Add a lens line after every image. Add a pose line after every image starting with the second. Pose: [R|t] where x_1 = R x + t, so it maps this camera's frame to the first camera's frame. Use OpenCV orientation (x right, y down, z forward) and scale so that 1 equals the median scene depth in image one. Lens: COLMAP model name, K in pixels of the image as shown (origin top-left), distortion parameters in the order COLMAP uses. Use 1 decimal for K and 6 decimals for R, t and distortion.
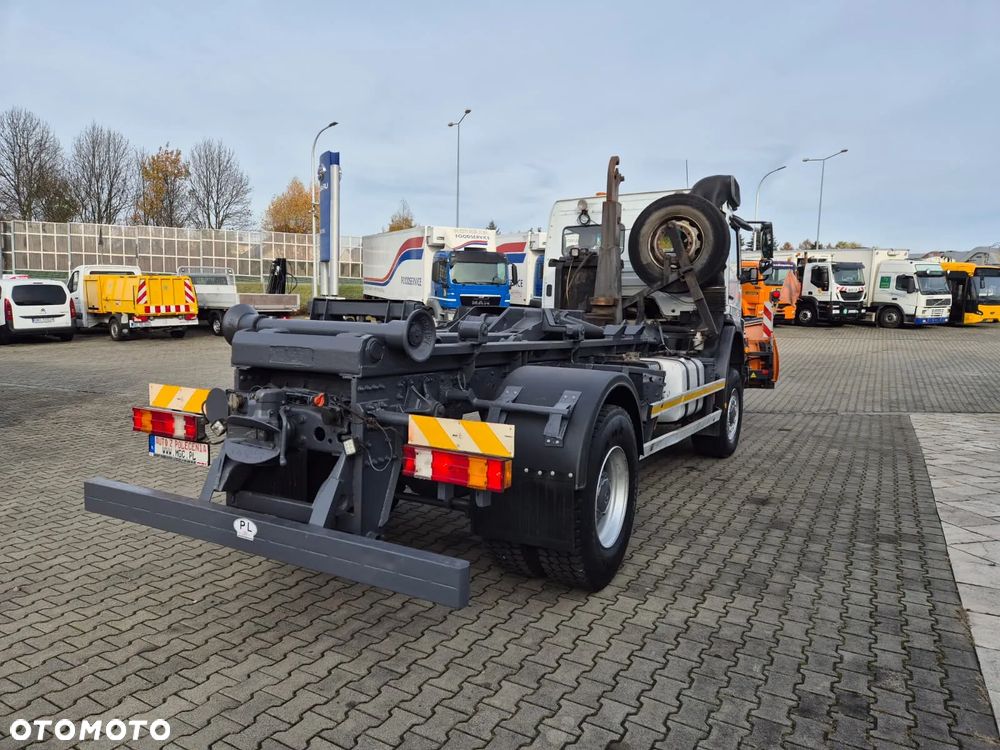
lens RADIAL K [[659.7, 0, 503.7], [0, 659.7, 371.0], [0, 0, 1]] dist [0.085089, -0.073805]
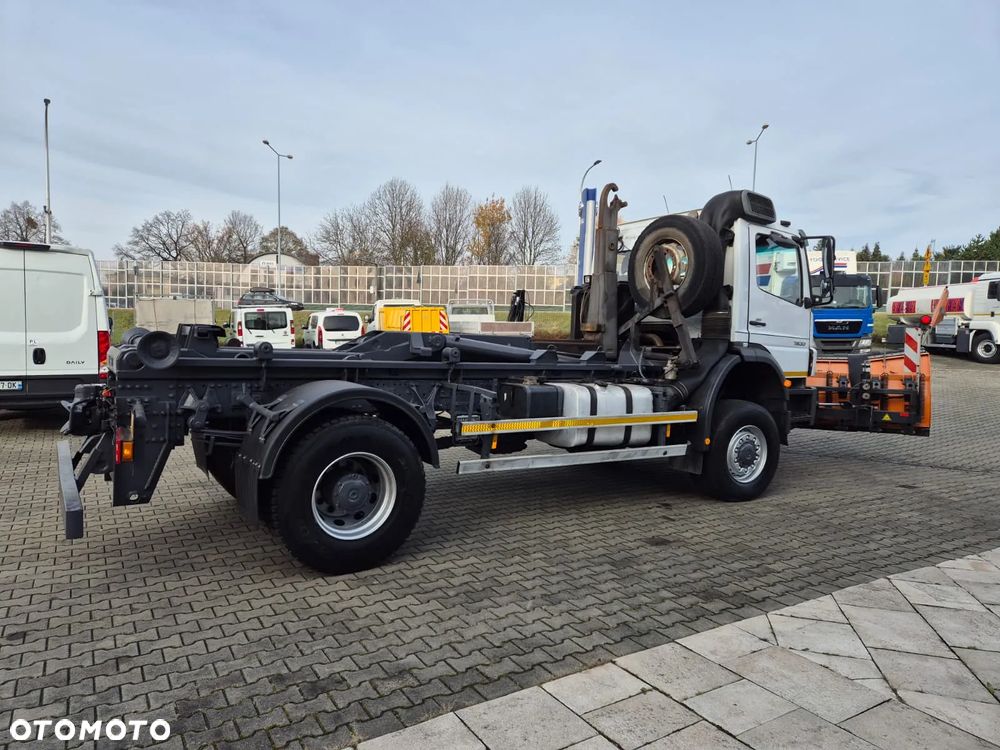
lens RADIAL K [[657.4, 0, 495.0], [0, 657.4, 373.0], [0, 0, 1]] dist [0.087657, -0.075453]
pose [[0.877400, 0.035242, -0.478463, 0.181129], [-0.053052, 0.998309, -0.023754, -0.001664], [0.476817, 0.046226, 0.877787, 0.019961]]
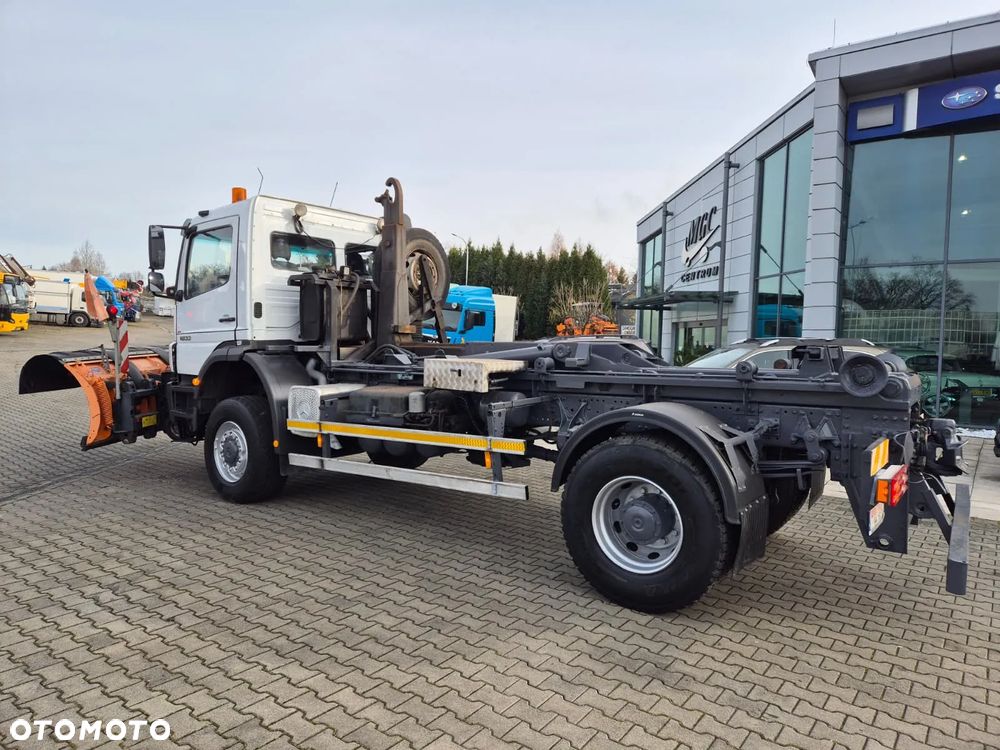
lens RADIAL K [[660.5, 0, 503.2], [0, 660.5, 371.2], [0, 0, 1]] dist [0.083103, -0.071642]
pose [[0.127798, -0.068164, 0.989455, -0.281639], [0.071666, 0.995662, 0.059335, -0.032928], [-0.989208, 0.063327, 0.132129, 0.265181]]
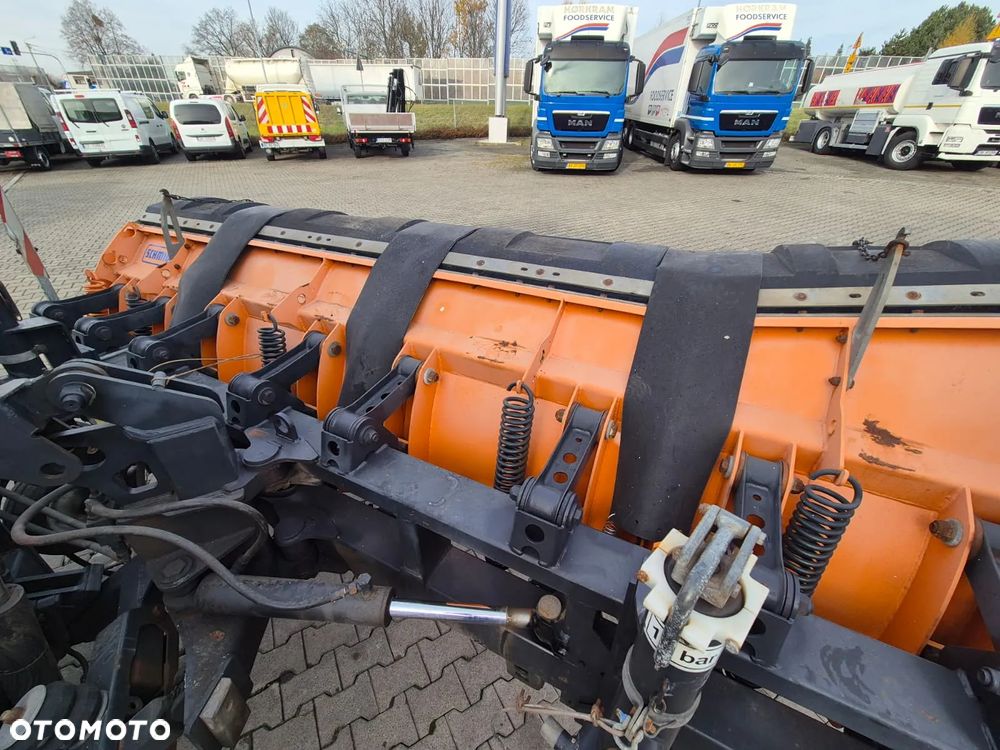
lens RADIAL K [[408.9, 0, 500.2], [0, 408.9, 380.9], [0, 0, 1]] dist [0.002703, -0.002056]
pose [[0.869349, 0.266766, -0.416015, 0.181638], [-0.057674, 0.890809, 0.450702, -0.048098], [0.490822, -0.367824, 0.789810, 0.496352]]
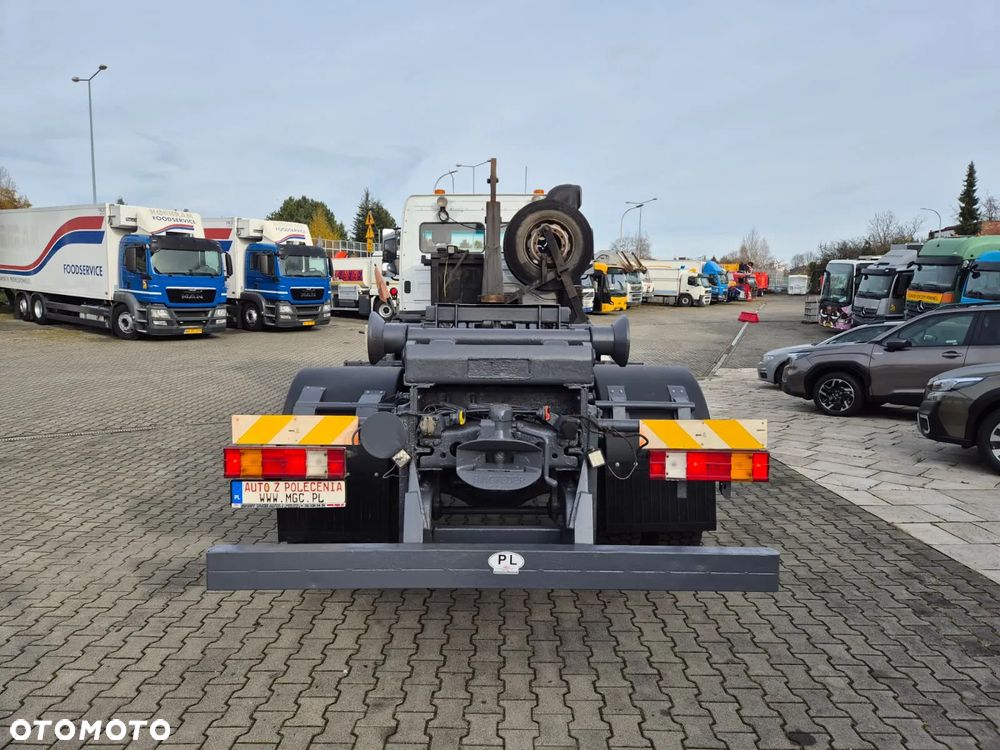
lens RADIAL K [[660.5, 0, 503.2], [0, 660.5, 371.2], [0, 0, 1]] dist [0.083103, -0.071642]
pose [[0.871635, -0.061905, 0.486230, -0.123649], [0.055766, 0.998076, 0.027102, -0.007122], [-0.486972, 0.003492, 0.873410, 0.033505]]
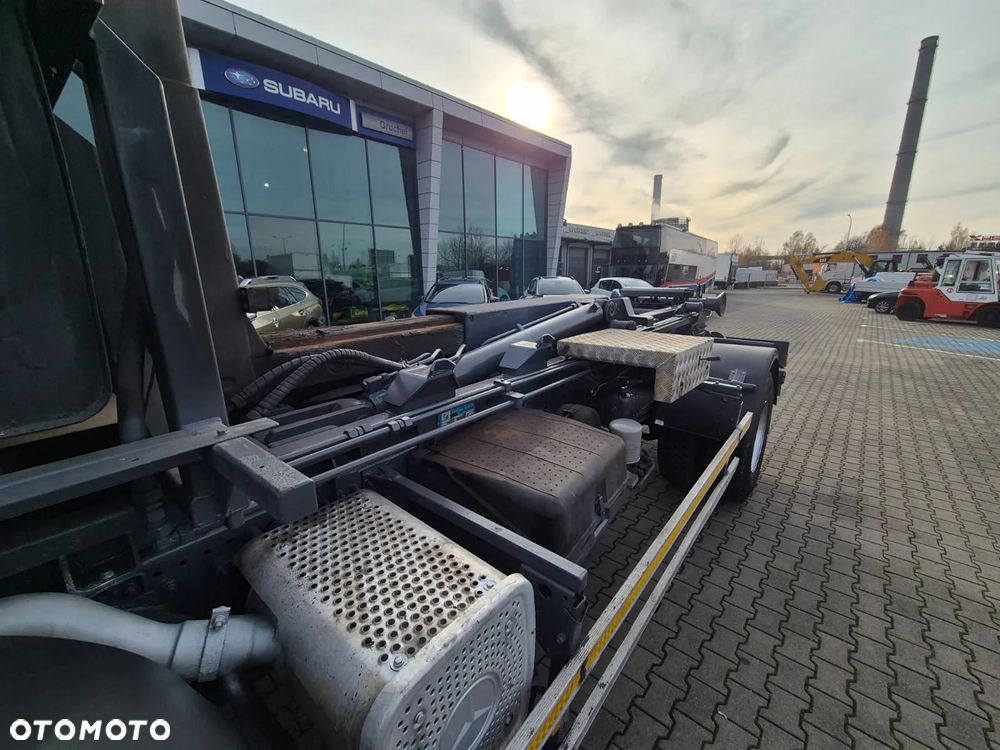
lens RADIAL K [[409.8, 0, 501.7], [0, 409.8, 382.8], [0, 0, 1]] dist [0.000051, -0.000416]
pose [[-0.978783, -0.070722, 0.192308, -0.004468], [0.001018, 0.936856, 0.349714, -0.048776], [-0.204897, 0.342490, -0.916907, 0.420451]]
